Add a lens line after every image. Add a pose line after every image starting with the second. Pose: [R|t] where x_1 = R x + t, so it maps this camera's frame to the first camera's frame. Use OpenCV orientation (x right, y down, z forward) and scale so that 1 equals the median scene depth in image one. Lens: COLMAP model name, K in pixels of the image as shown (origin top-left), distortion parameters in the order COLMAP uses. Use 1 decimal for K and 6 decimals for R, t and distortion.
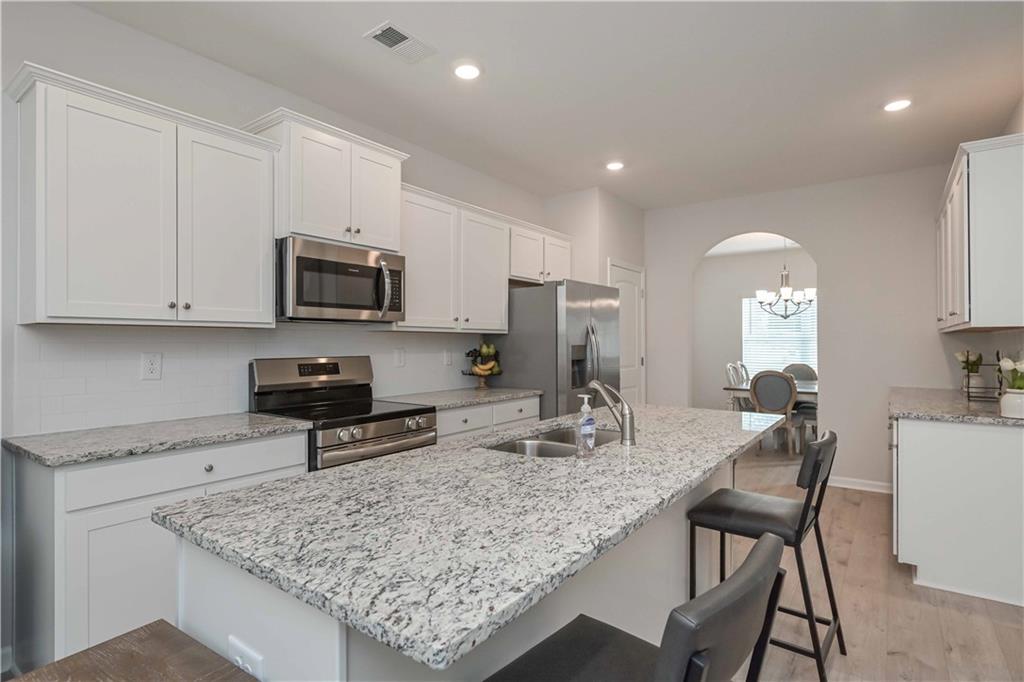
lens RADIAL K [[524.7, 0, 507.9], [0, 524.7, 340.3], [0, 0, 1]] dist [0.000628, -0.000551]
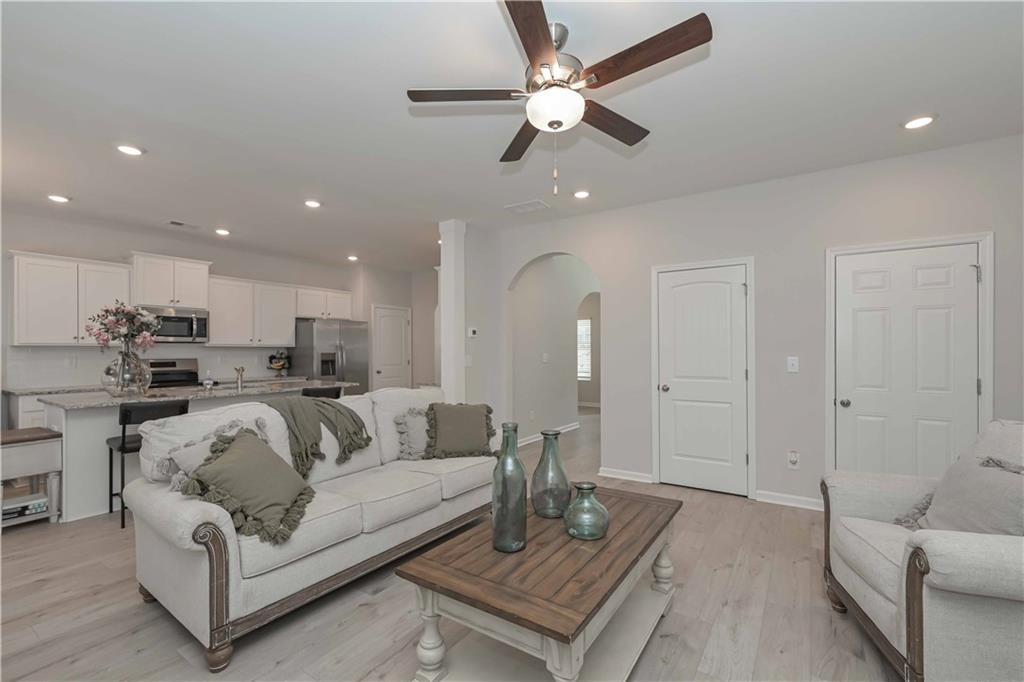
lens RADIAL K [[450.5, 0, 511.3], [0, 450.5, 351.6], [0, 0, 1]] dist [-0.001194, -0.000038]
pose [[0.999174, 0.000199, 0.040642, 0.852169], [-0.000579, 0.999956, 0.009340, -0.013480], [-0.040638, -0.009356, 0.999130, -0.773891]]
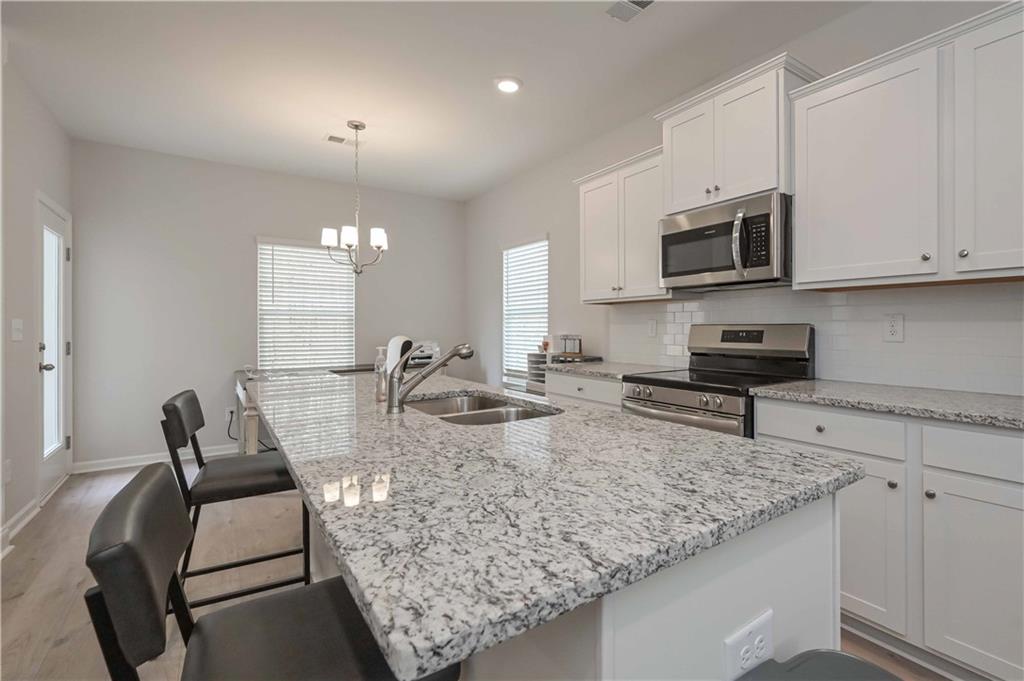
lens RADIAL K [[496.3, 0, 569.6], [0, 496.3, 327.4], [0, 0, 1]] dist [0.001488, -0.000512]
pose [[-0.308753, 0.006065, -0.951123, 0.527811], [0.011248, 0.999933, 0.002725, 0.028107], [0.951076, -0.009857, -0.308800, 0.845911]]
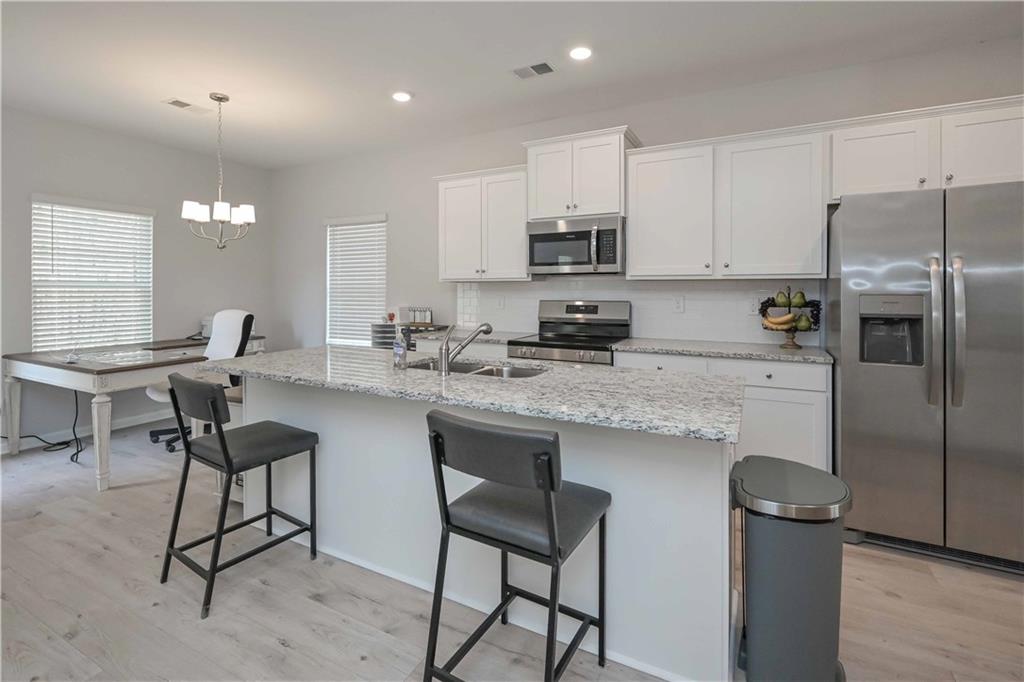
lens RADIAL K [[487.8, 0, 511.5], [0, 487.8, 291.4], [0, 0, 1]] dist [0.002141, 0.000720]
pose [[0.140539, 0.006782, -0.990052, 0.758189], [0.006681, 0.999947, 0.007798, -0.002703], [0.990053, -0.007711, 0.140487, 0.550650]]
